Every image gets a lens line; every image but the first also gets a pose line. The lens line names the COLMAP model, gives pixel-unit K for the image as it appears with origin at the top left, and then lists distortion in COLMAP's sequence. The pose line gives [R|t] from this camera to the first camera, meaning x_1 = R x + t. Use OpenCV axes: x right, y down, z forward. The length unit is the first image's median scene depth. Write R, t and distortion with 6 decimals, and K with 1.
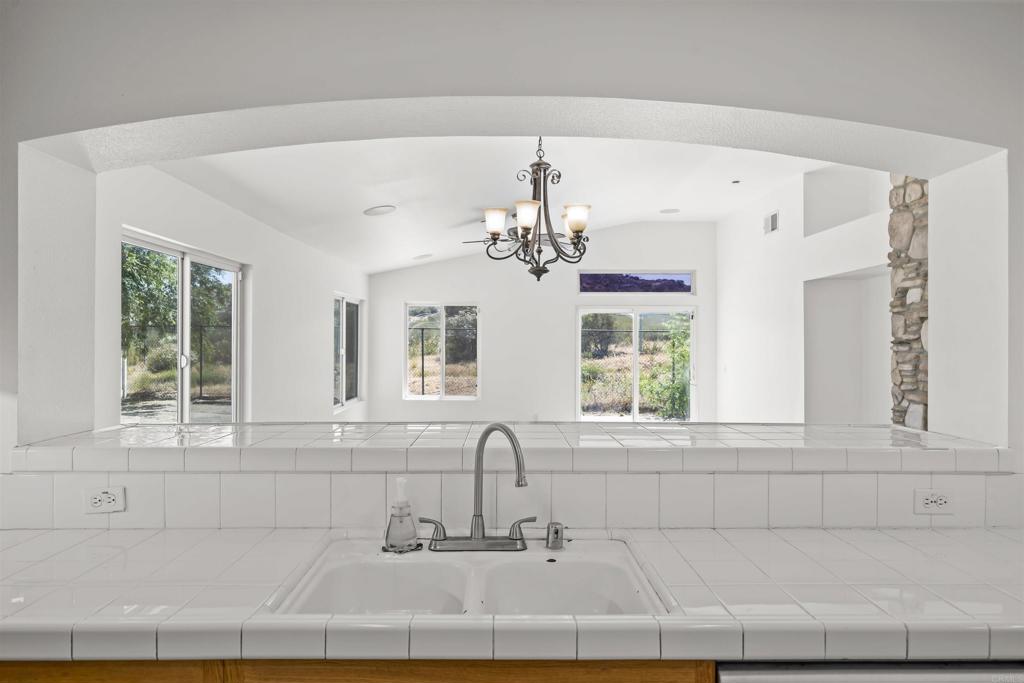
lens RADIAL K [[647.2, 0, 512.5], [0, 647.2, 339.4], [0, 0, 1]] dist [0.006072, 0.001162]
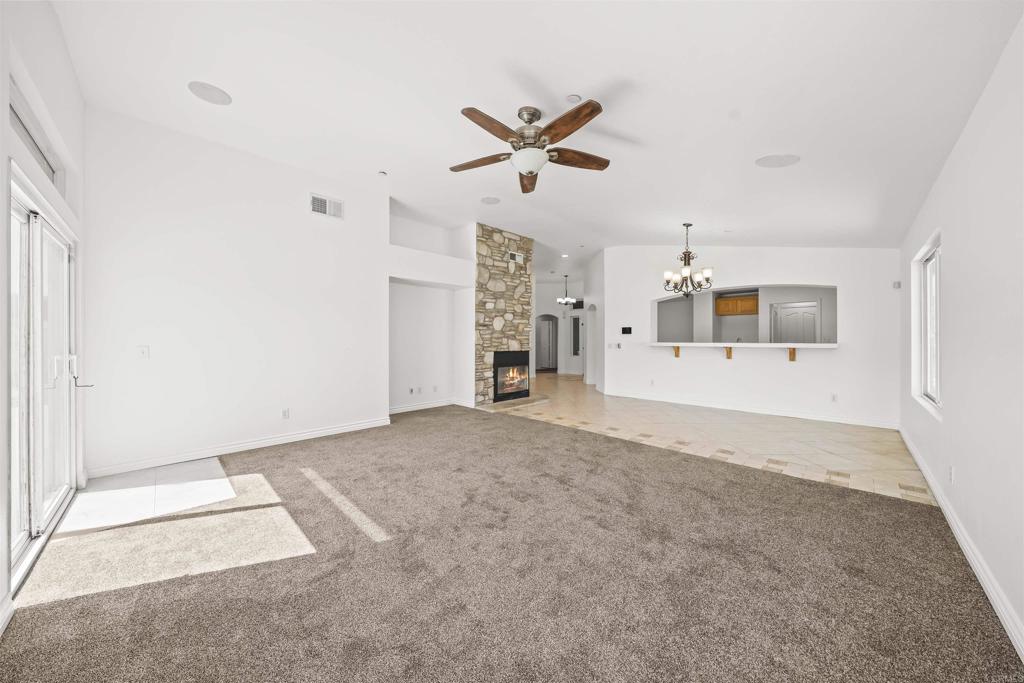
lens RADIAL K [[345.4, 0, 509.9], [0, 345.4, 339.2], [0, 0, 1]] dist [-0.007972, -0.000140]
pose [[-0.698476, -0.003346, 0.715625, -0.320426], [-0.006640, 0.999976, -0.001806, 0.053997], [-0.715602, -0.006013, -0.698482, 1.788562]]
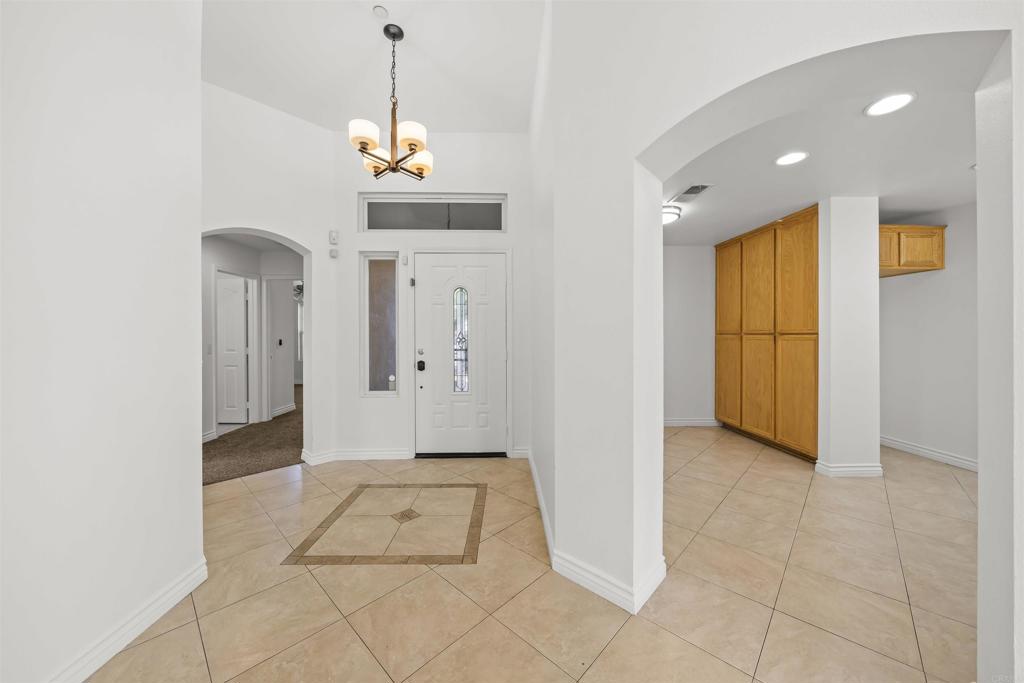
lens RADIAL K [[365.6, 0, 509.2], [0, 365.6, 336.4], [0, 0, 1]] dist [-0.006354, 0.000193]
pose [[-0.999649, -0.004718, -0.026052, 0.854656], [-0.004660, 0.999986, -0.002301, 0.051897], [0.026062, -0.002179, -0.999658, 0.503105]]
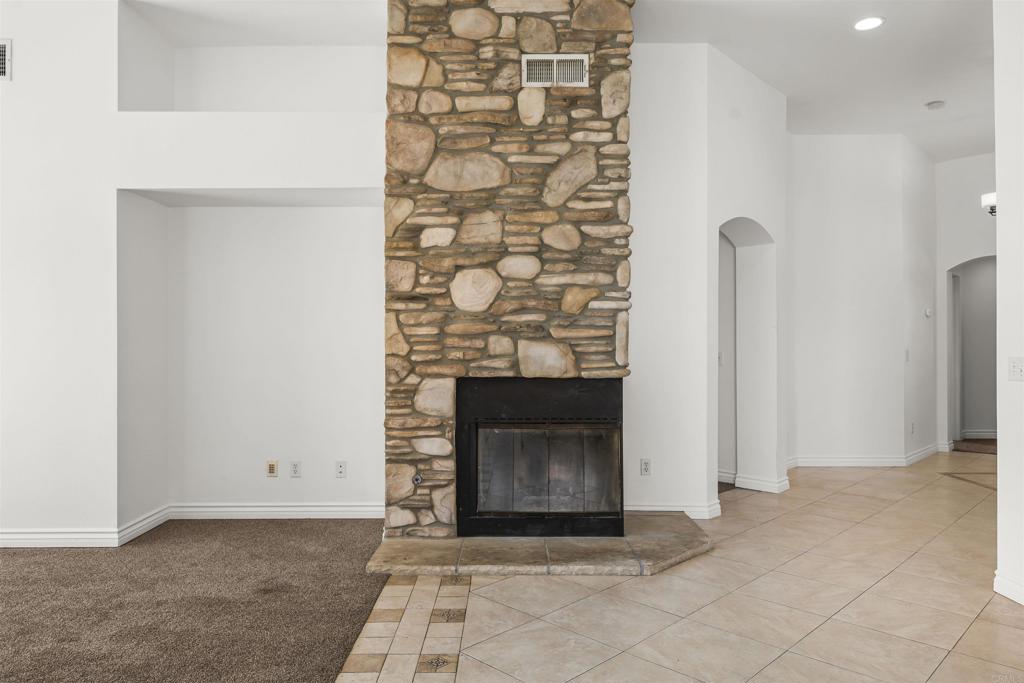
lens RADIAL K [[687.3, 0, 510.6], [0, 687.3, 334.0], [0, 0, 1]] dist [0.004592, -0.001082]
pose [[0.008266, 0.008280, 0.999932, -0.188609], [-0.004126, 0.999957, -0.008246, 0.052569], [-0.999957, -0.004058, 0.008300, 0.890221]]
